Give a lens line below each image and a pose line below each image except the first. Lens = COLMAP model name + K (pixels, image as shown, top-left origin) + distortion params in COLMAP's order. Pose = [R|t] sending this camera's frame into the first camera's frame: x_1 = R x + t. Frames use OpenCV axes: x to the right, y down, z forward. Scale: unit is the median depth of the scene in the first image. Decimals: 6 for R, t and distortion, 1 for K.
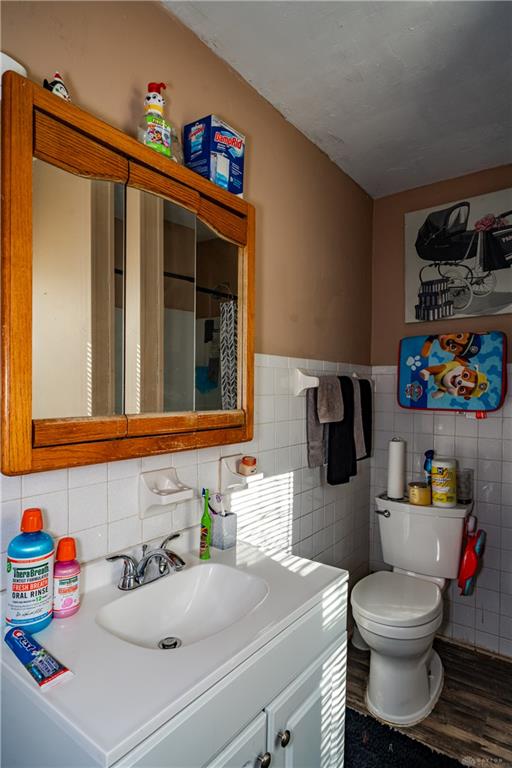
lens RADIAL K [[440.8, 0, 257.5], [0, 440.8, 387.2], [0, 0, 1]] dist [0.002063, -0.003981]
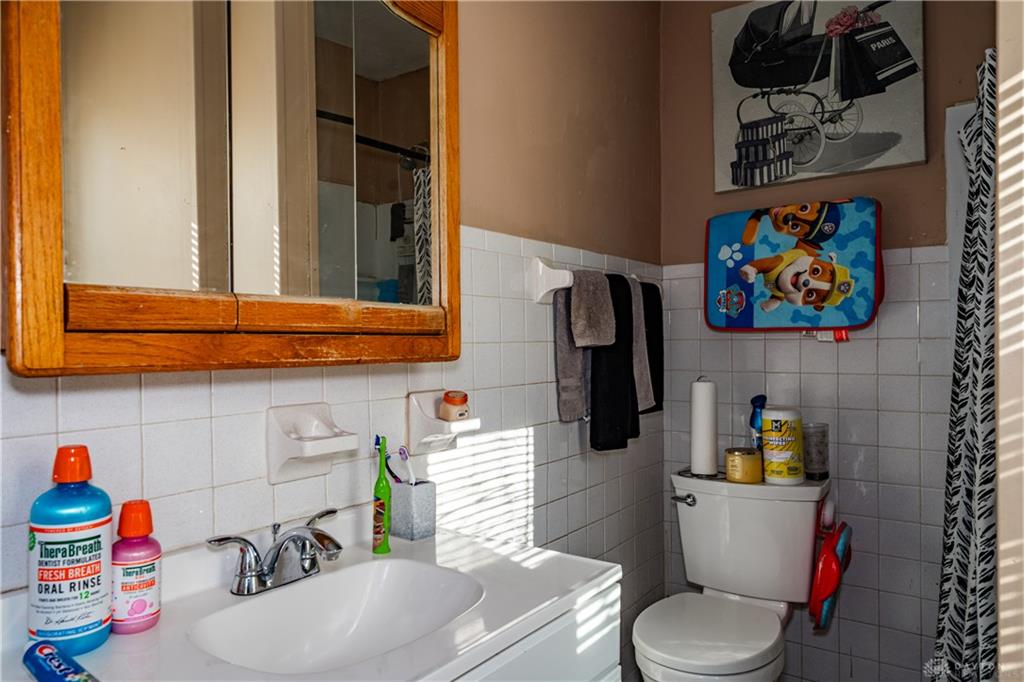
lens RADIAL K [[702.7, 0, 486.0], [0, 702.7, 340.9], [0, 0, 1]] dist [-0.005709, 0.005155]
pose [[0.999819, -0.018920, -0.002177, 0.018370], [0.018918, 0.999821, -0.000718, 0.065378], [0.002190, 0.000677, 0.999997, 0.030874]]
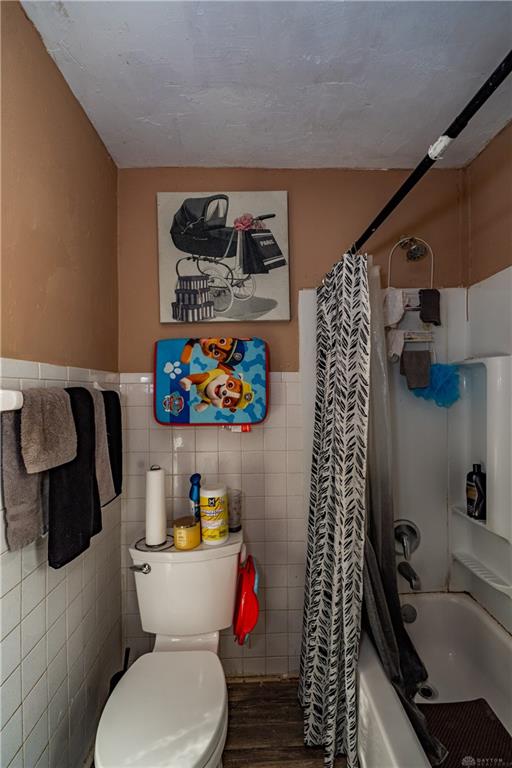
lens RADIAL K [[339.1, 0, 262.2], [0, 339.1, 392.3], [0, 0, 1]] dist [0.001702, 0.000898]
pose [[0.788382, -0.019080, 0.614890, 0.103499], [0.016432, 0.999815, 0.009956, -0.018296], [-0.614967, 0.002255, 0.788550, 0.437868]]
